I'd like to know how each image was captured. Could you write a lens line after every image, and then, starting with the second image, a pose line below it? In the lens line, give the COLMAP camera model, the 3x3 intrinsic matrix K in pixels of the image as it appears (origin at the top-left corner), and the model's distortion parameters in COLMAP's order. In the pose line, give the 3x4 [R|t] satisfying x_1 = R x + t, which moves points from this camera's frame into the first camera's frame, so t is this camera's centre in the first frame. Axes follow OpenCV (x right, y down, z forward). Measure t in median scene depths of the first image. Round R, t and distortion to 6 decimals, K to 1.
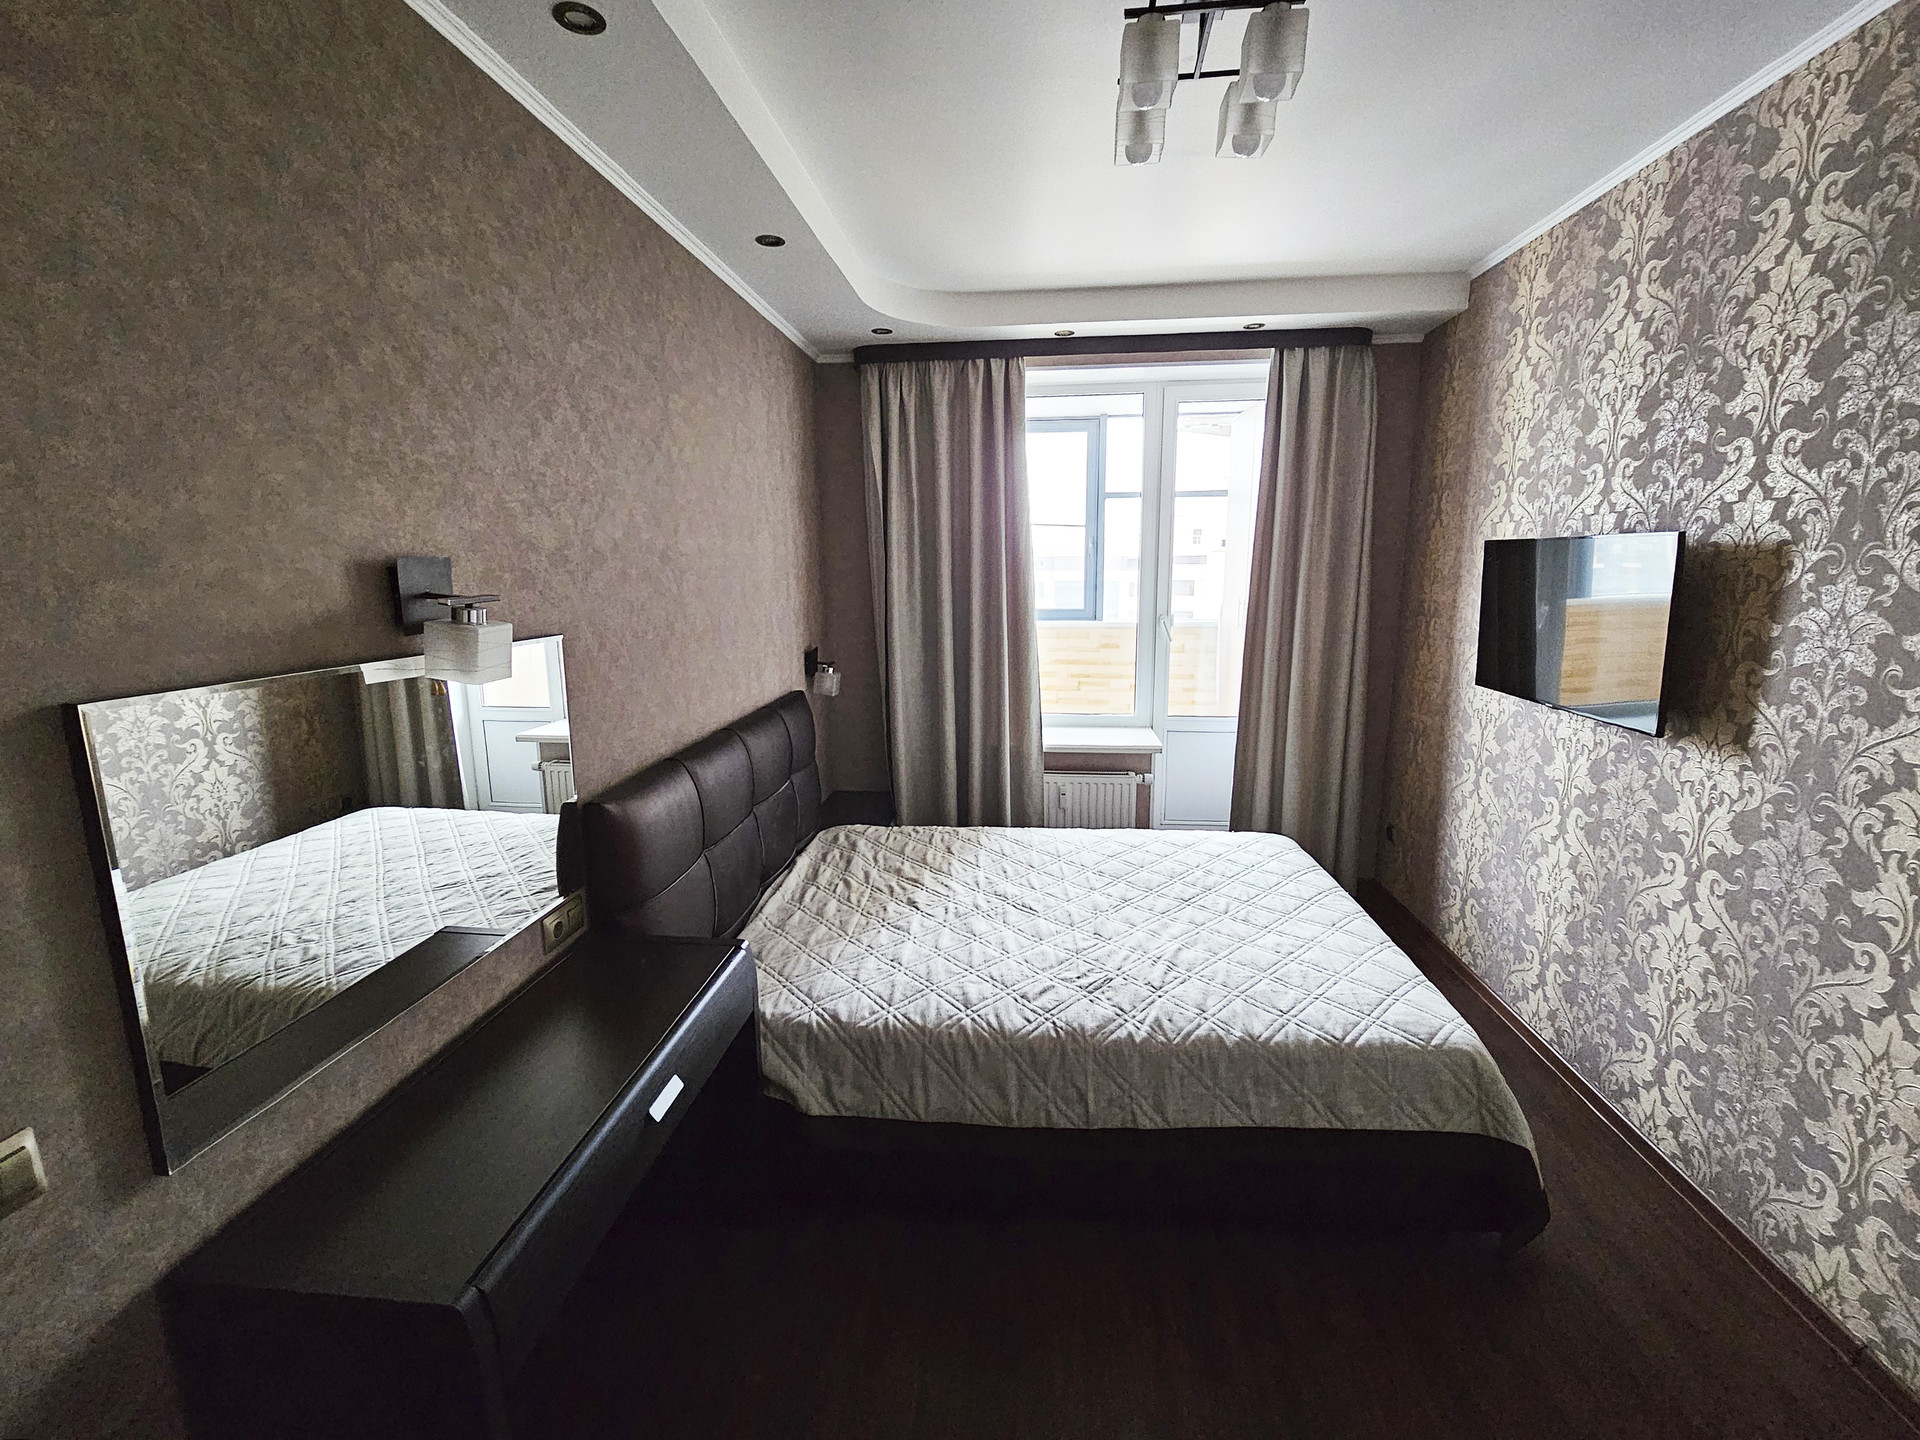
lens RADIAL K [[790.5, 0, 962.8], [0, 790.5, 702.9], [0, 0, 1]] dist [-0.003020, 0.001282]
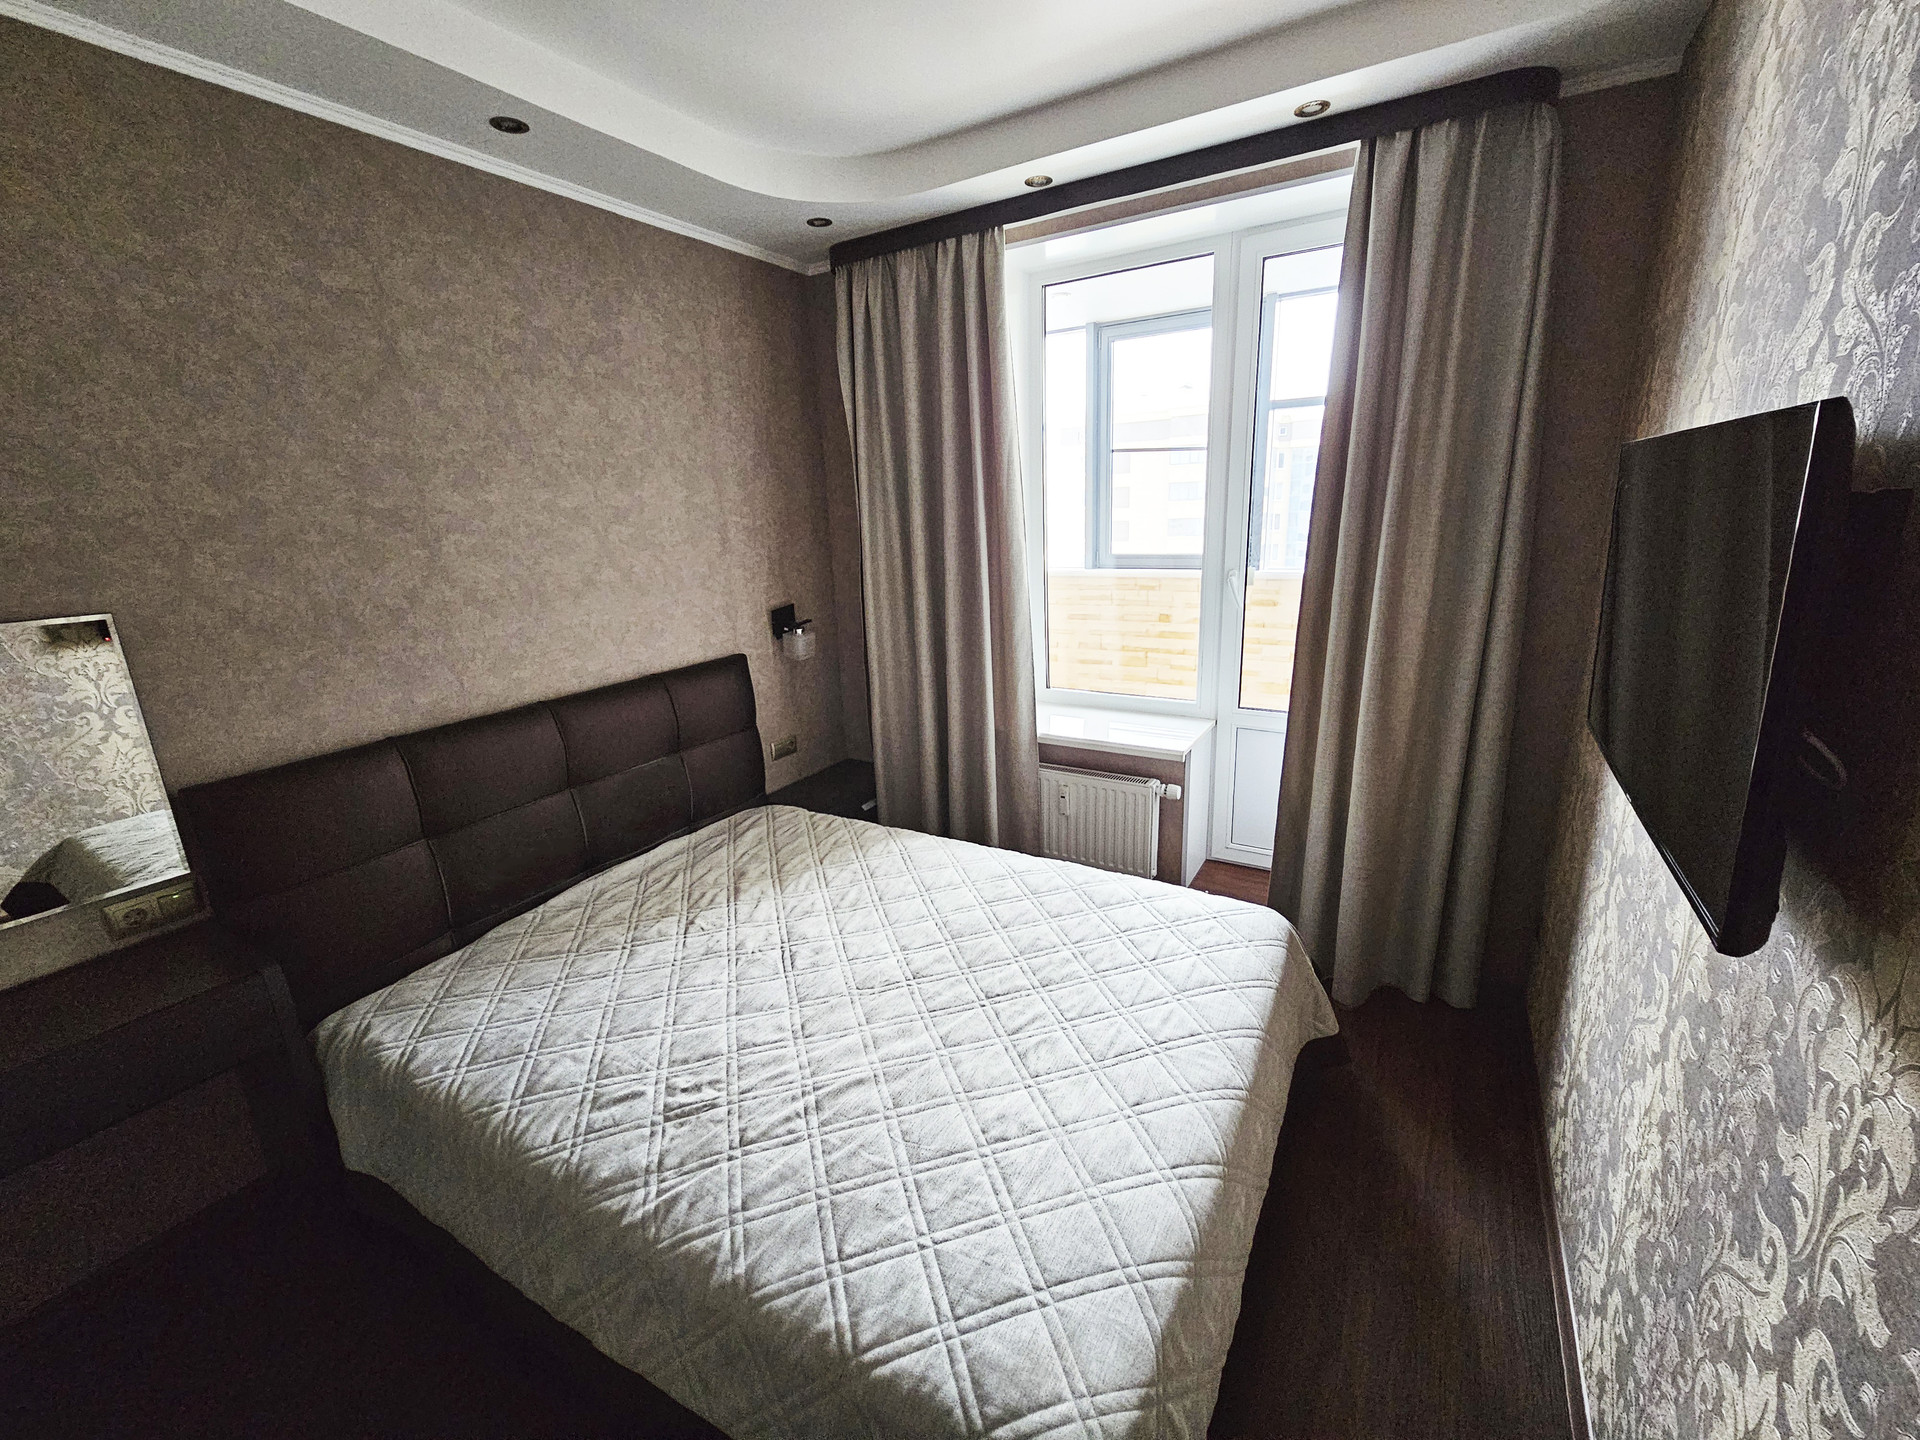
lens RADIAL K [[790.5, 0, 873.6], [0, 790.5, 711.8], [0, 0, 1]] dist [-0.003020, 0.001282]
pose [[0.906997, 0.081062, -0.413262, 0.525776], [-0.044537, 0.994260, 0.097280, -0.075030], [0.418775, -0.069827, 0.905401, 0.388746]]
